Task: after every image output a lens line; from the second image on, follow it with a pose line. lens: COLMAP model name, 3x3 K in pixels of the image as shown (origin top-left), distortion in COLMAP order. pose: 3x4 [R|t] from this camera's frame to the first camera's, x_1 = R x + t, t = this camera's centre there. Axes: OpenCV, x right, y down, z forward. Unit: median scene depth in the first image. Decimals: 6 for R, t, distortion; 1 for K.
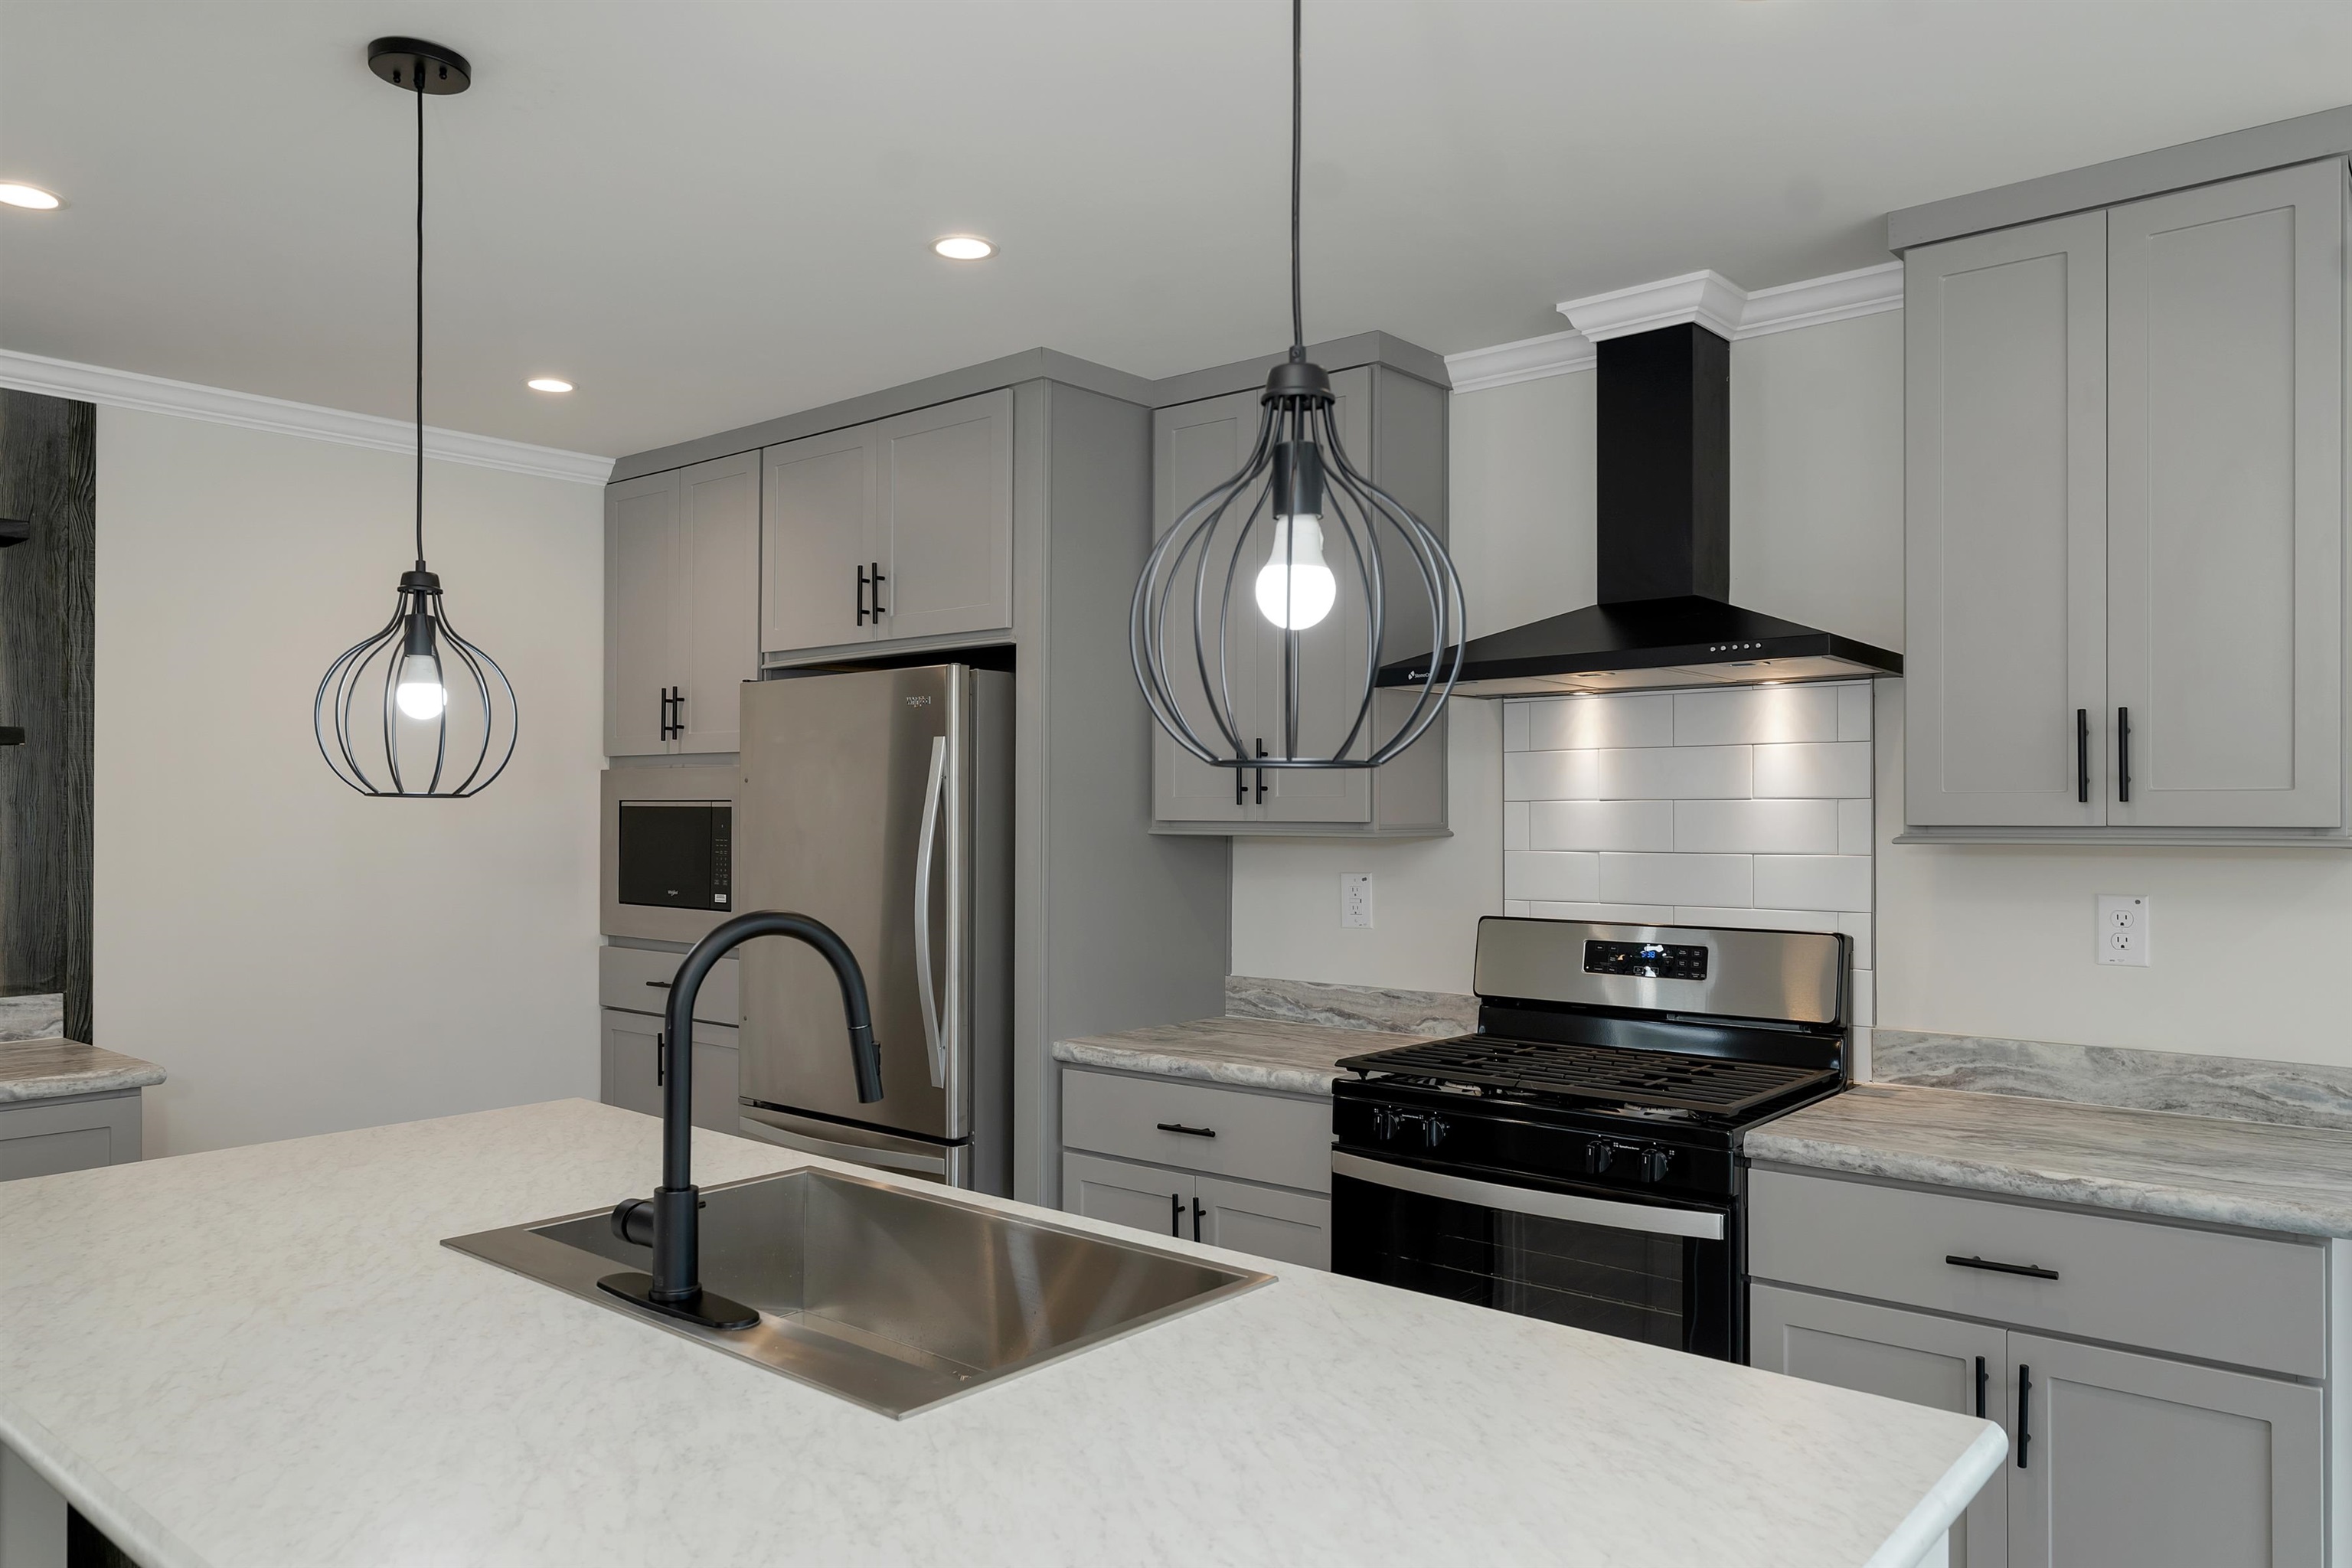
lens RADIAL K [[1609.0, 0, 1174.4], [0, 1609.0, 819.8], [0, 0, 1]] dist [-0.003143, 0.003199]
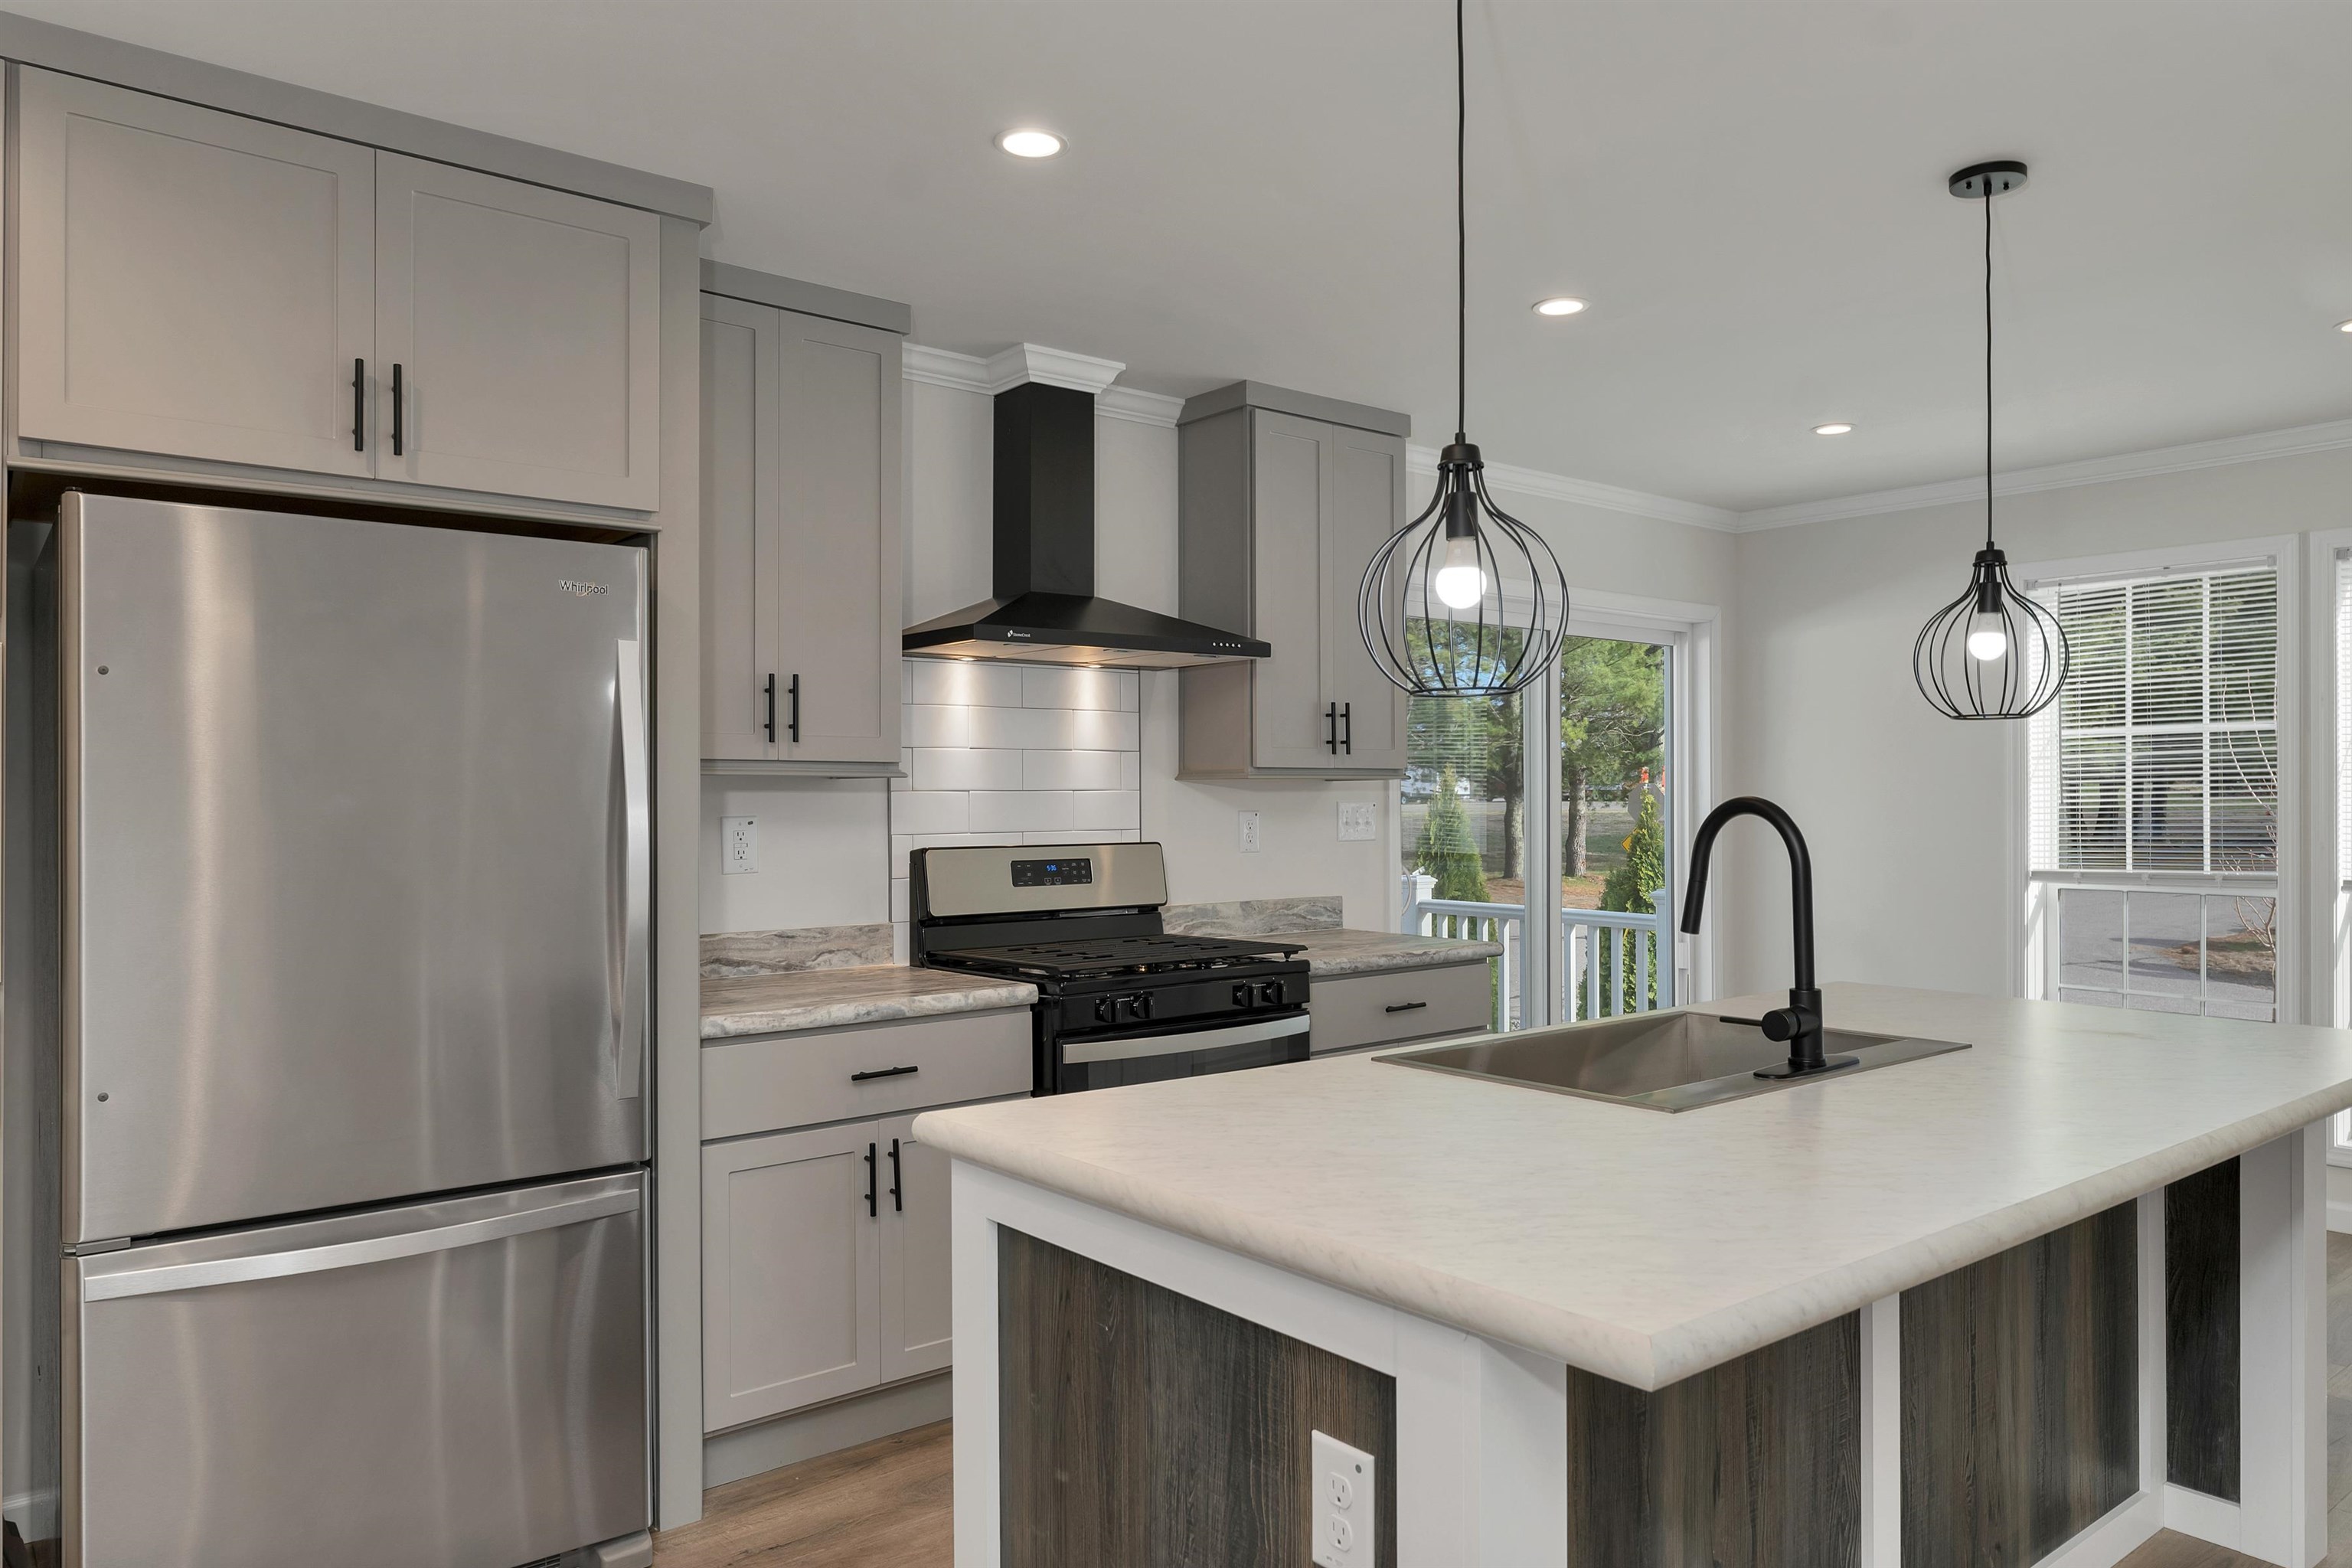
lens RADIAL K [[1565.0, 0, 1173.6], [0, 1565.0, 788.8], [0, 0, 1]] dist [-0.001004, 0.002511]
pose [[0.181371, 0.005456, 0.983400, -0.922015], [0.008673, 0.999937, -0.007147, 0.029883], [-0.983377, 0.009825, 0.181312, 0.675419]]
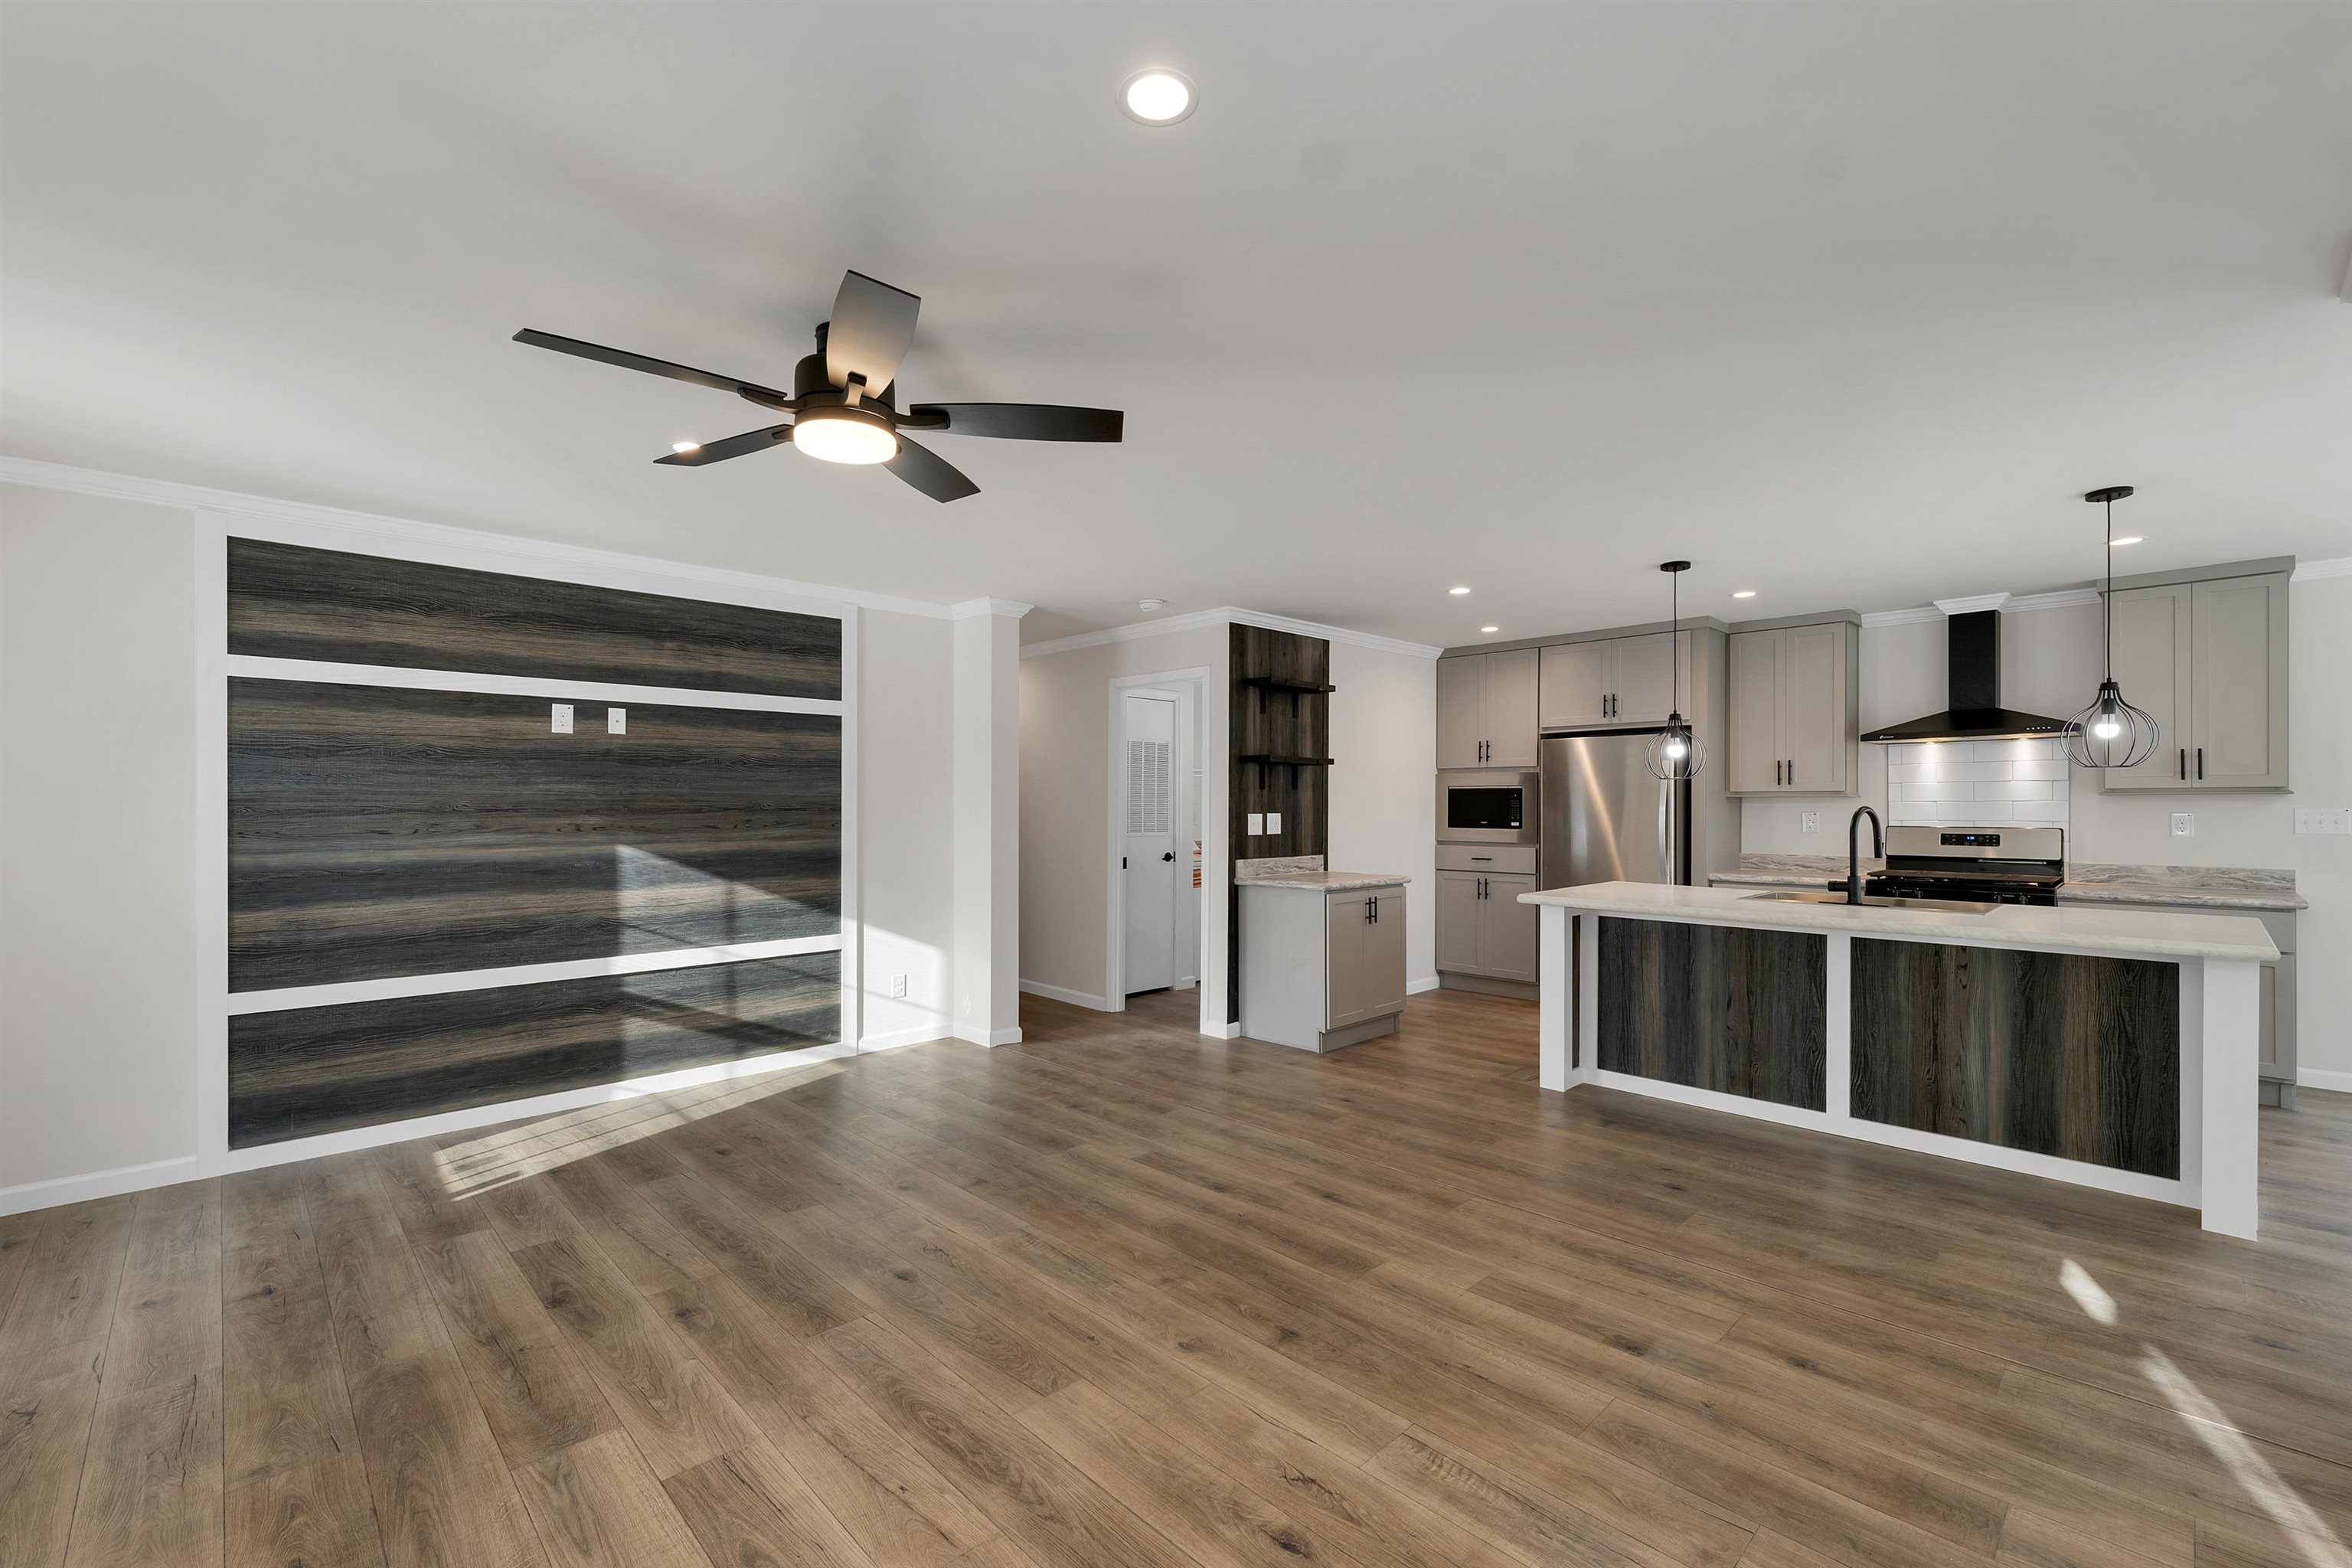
lens RADIAL K [[986.5, 0, 1167.7], [0, 986.5, 804.0], [0, 0, 1]] dist [0.002776, -0.000941]
pose [[0.995495, -0.001440, -0.094805, -0.909786], [0.000944, 0.999986, -0.005275, 0.033225], [0.094811, 0.005162, 0.995482, -0.808289]]
